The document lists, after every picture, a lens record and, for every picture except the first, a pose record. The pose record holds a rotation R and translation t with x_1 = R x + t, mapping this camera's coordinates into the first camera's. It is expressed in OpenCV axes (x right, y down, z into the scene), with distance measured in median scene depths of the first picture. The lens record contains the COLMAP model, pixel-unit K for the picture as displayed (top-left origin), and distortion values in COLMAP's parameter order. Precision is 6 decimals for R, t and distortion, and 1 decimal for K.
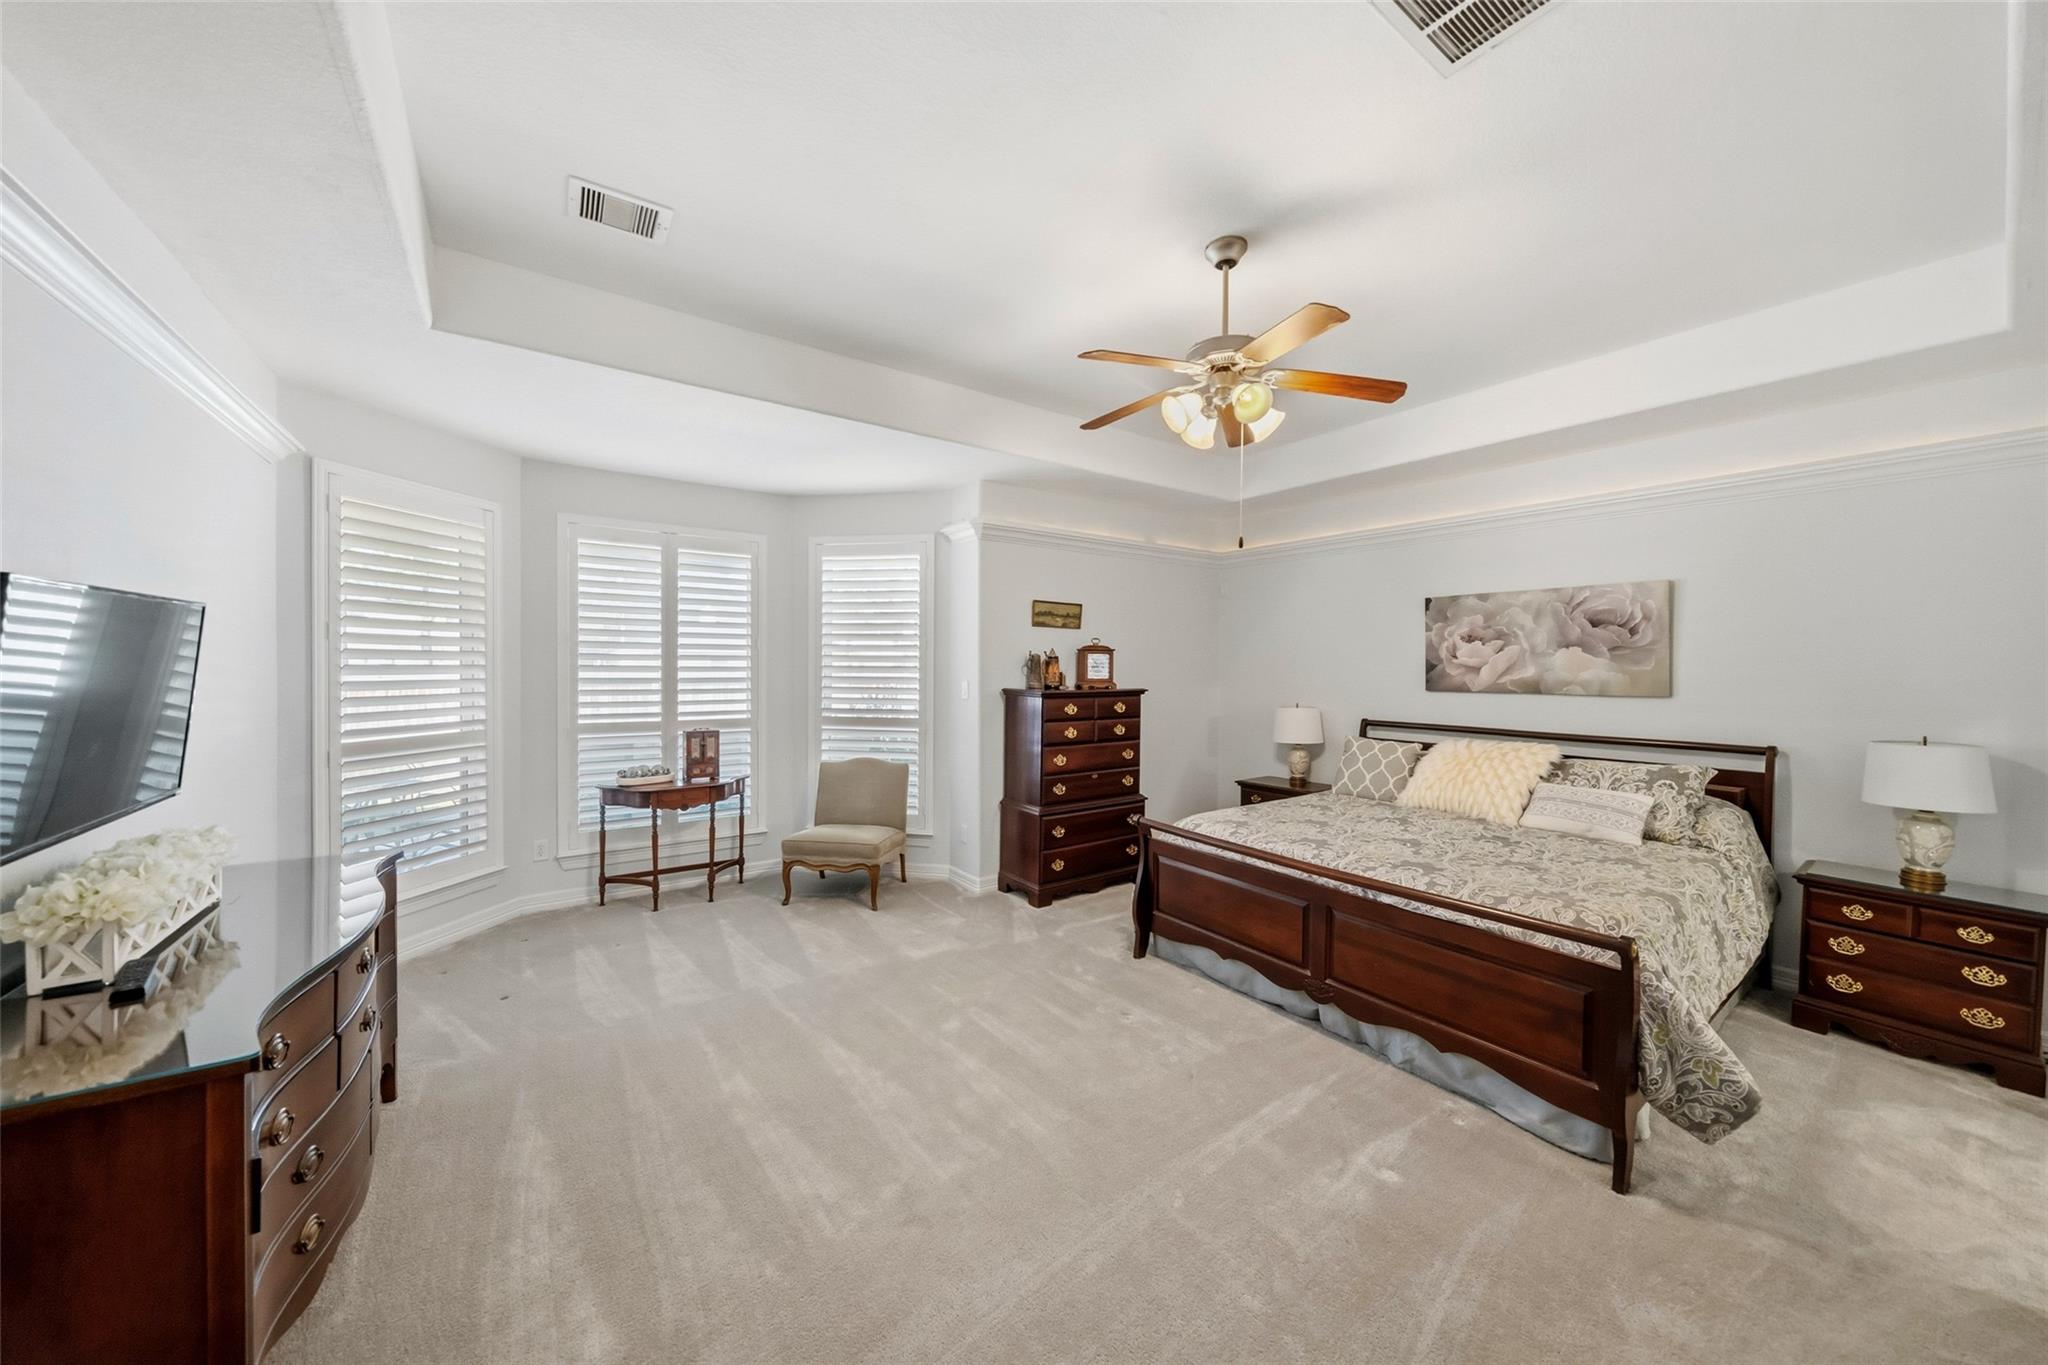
lens RADIAL K [[703.5, 0, 1003.5], [0, 703.5, 683.0], [0, 0, 1]] dist [-0.007722, 0.000949]
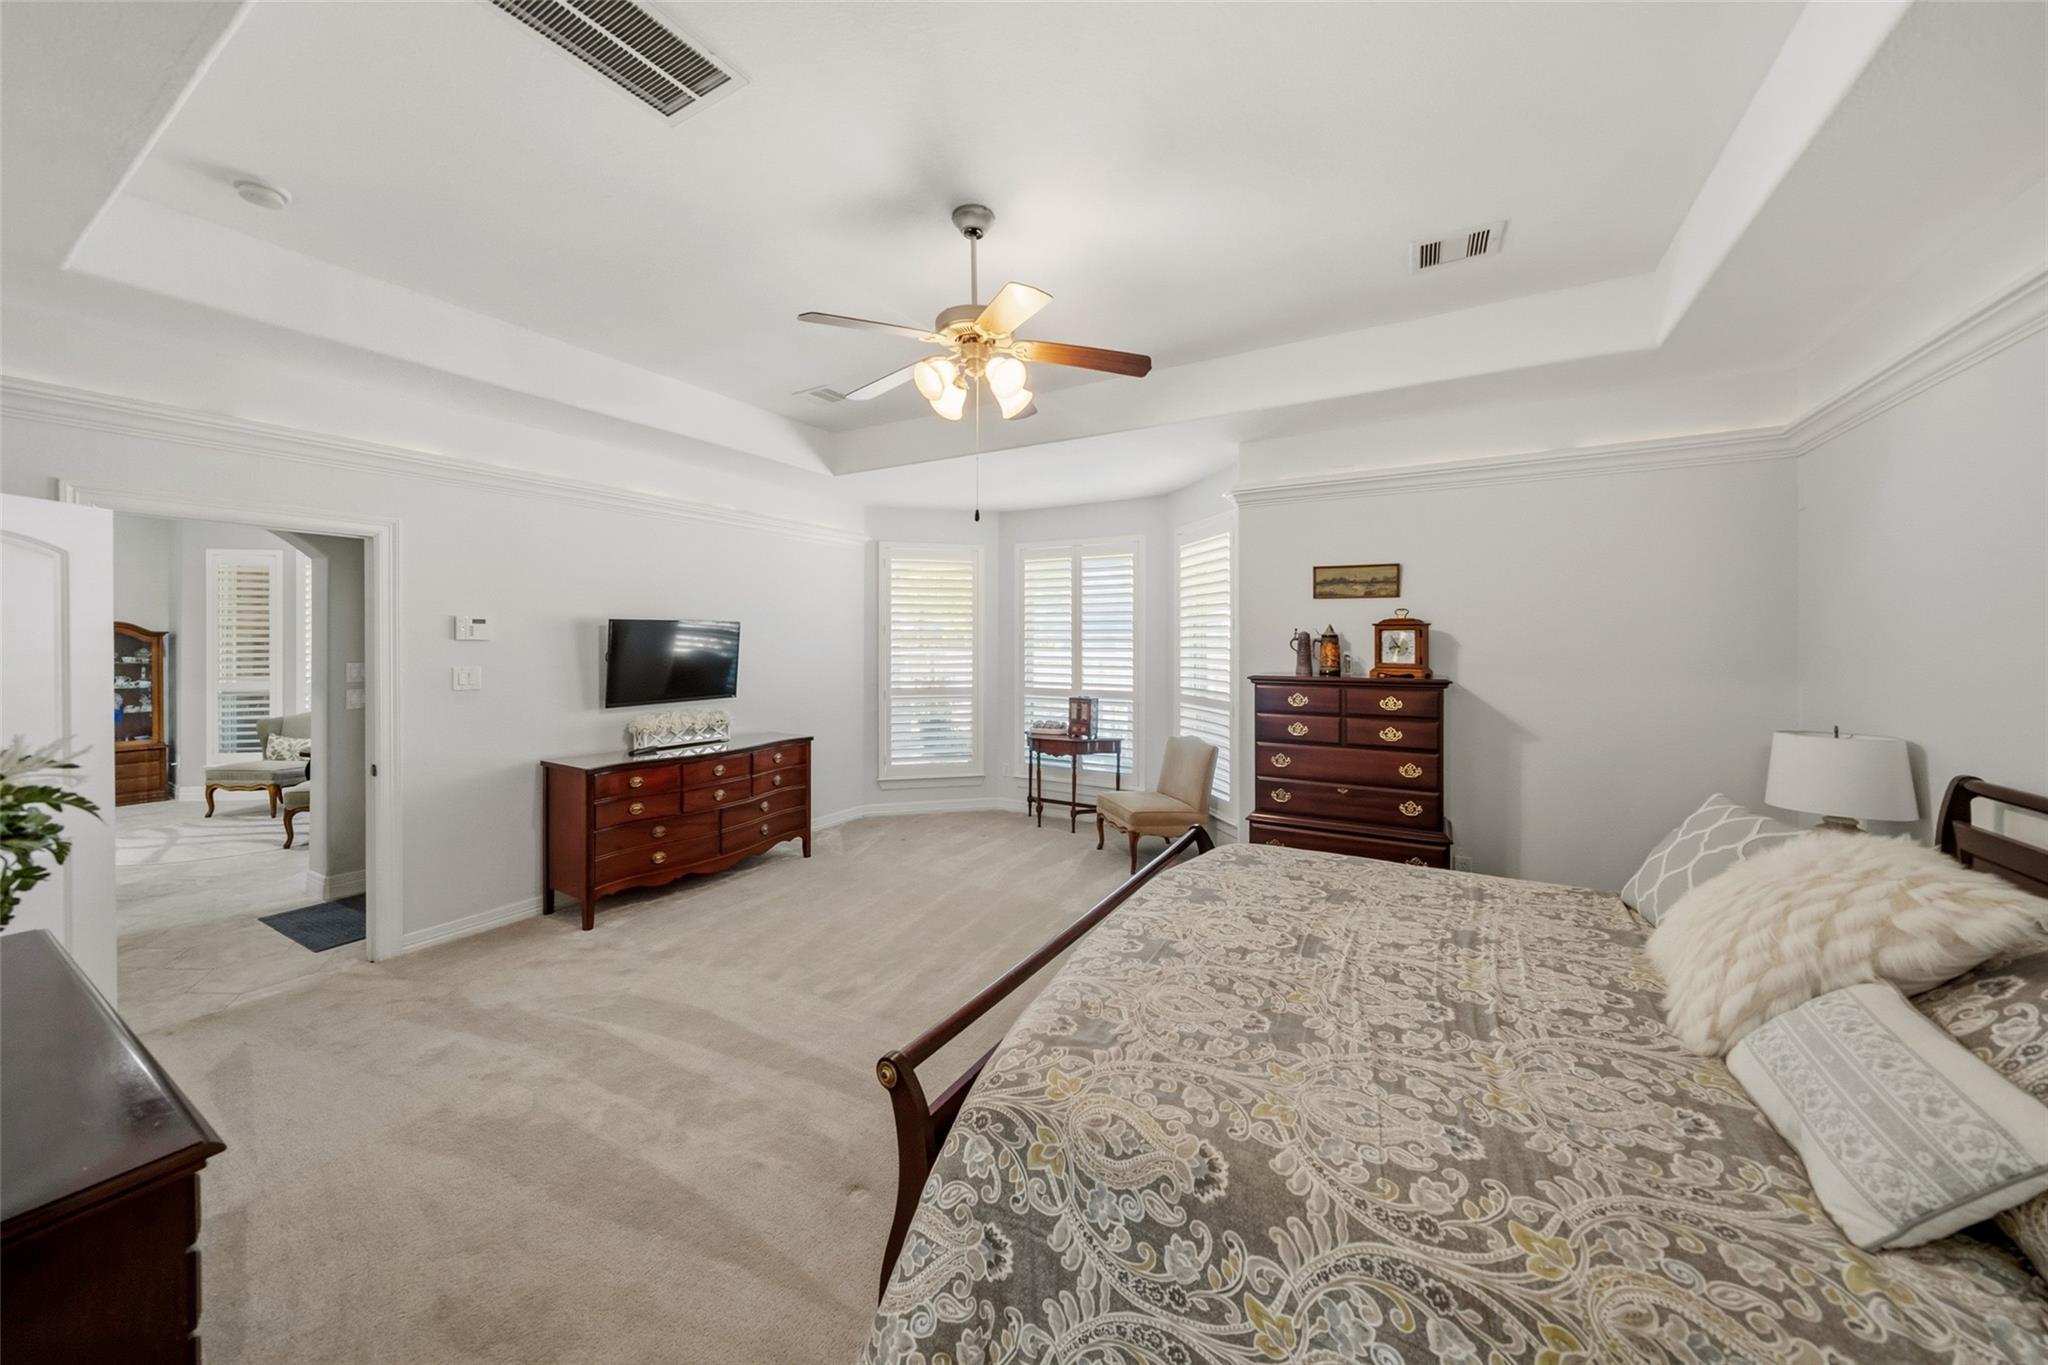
lens RADIAL K [[703.5, 0, 1022.7], [0, 703.5, 642.4], [0, 0, 1]] dist [-0.007722, 0.000949]
pose [[0.419728, -0.007398, -0.907620, 0.655256], [-0.024213, 0.999520, -0.019345, -0.004983], [0.907327, 0.030096, 0.419347, 0.352179]]
